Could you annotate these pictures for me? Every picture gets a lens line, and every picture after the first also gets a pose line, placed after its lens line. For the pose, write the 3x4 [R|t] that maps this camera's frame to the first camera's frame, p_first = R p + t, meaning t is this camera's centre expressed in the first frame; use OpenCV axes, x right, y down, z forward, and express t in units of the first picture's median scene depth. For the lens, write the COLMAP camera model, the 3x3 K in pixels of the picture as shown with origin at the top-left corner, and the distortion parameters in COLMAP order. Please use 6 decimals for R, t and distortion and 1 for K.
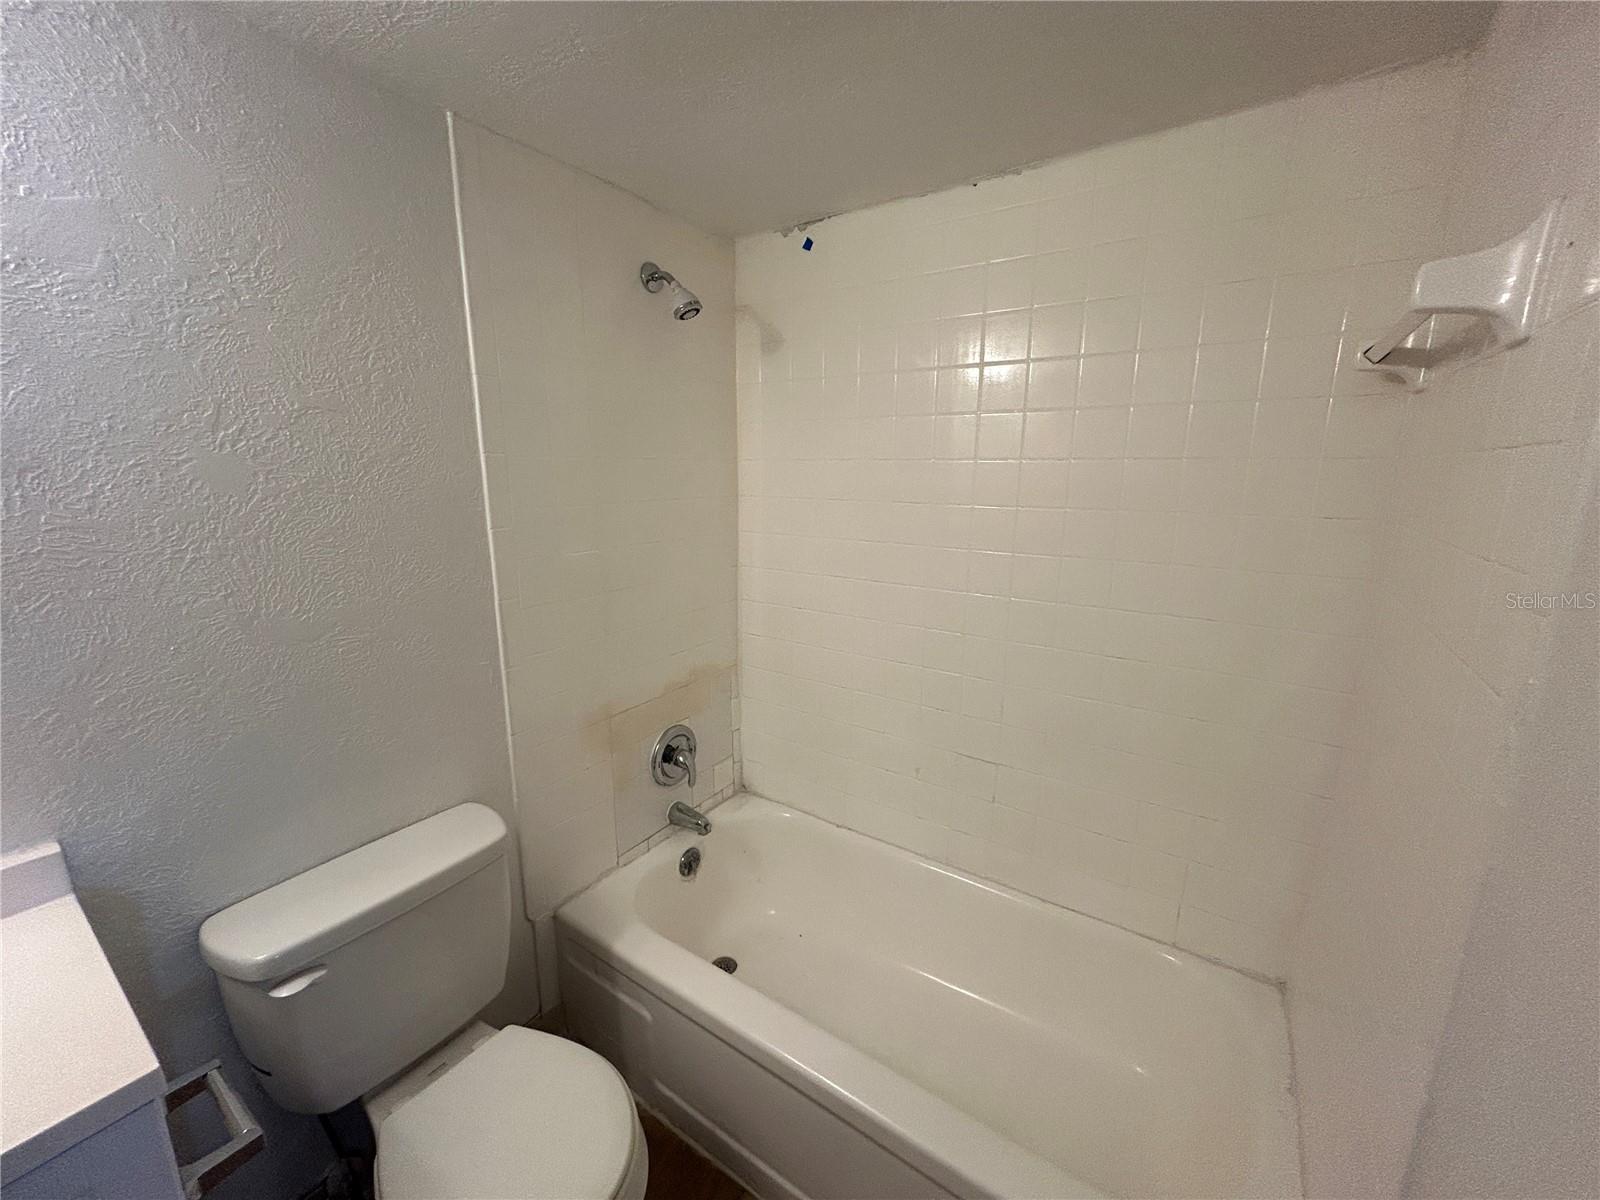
lens RADIAL K [[642.7, 0, 799.1], [0, 642.7, 600.3], [0, 0, 1]] dist [0.002163, 0.000288]
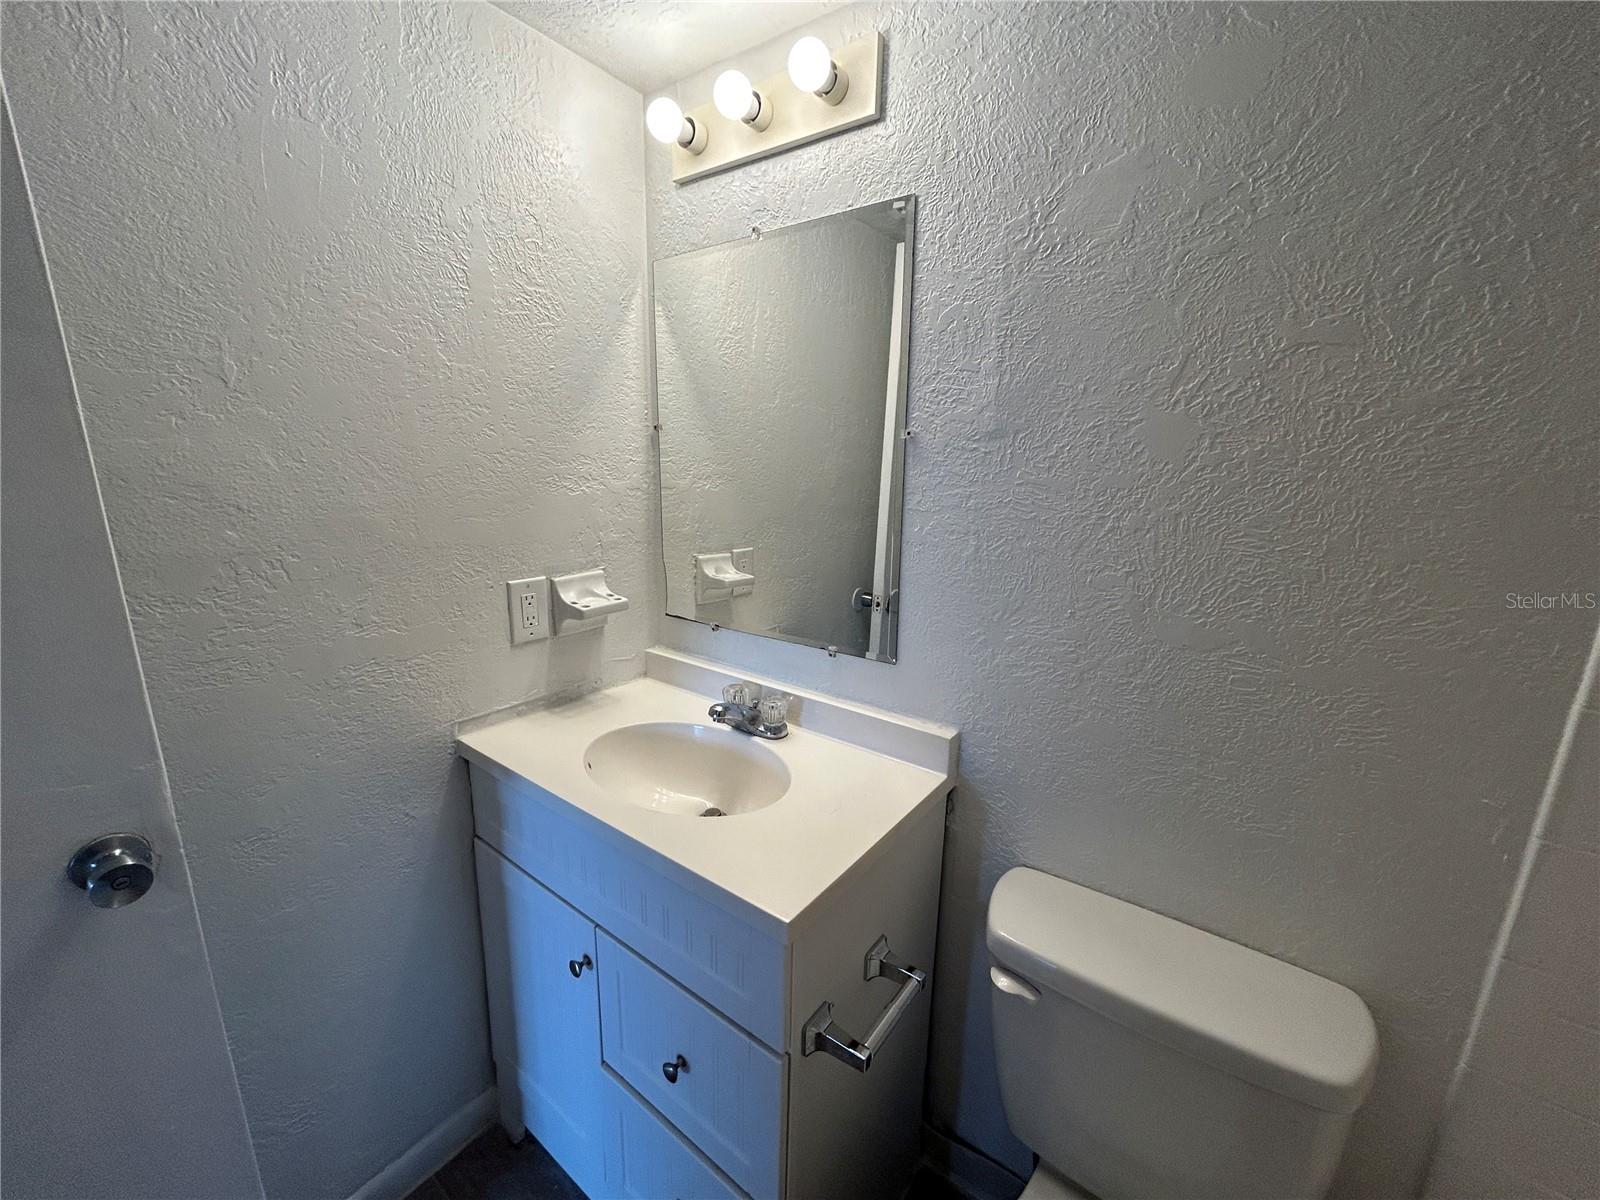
lens RADIAL K [[642.7, 0, 798.1], [0, 642.7, 601.1], [0, 0, 1]] dist [0.002163, 0.000288]
pose [[-0.036817, 0.221035, -0.974571, 0.017868], [-0.231003, 0.946936, 0.223494, -0.065785], [0.972256, 0.233358, 0.016196, 0.555380]]
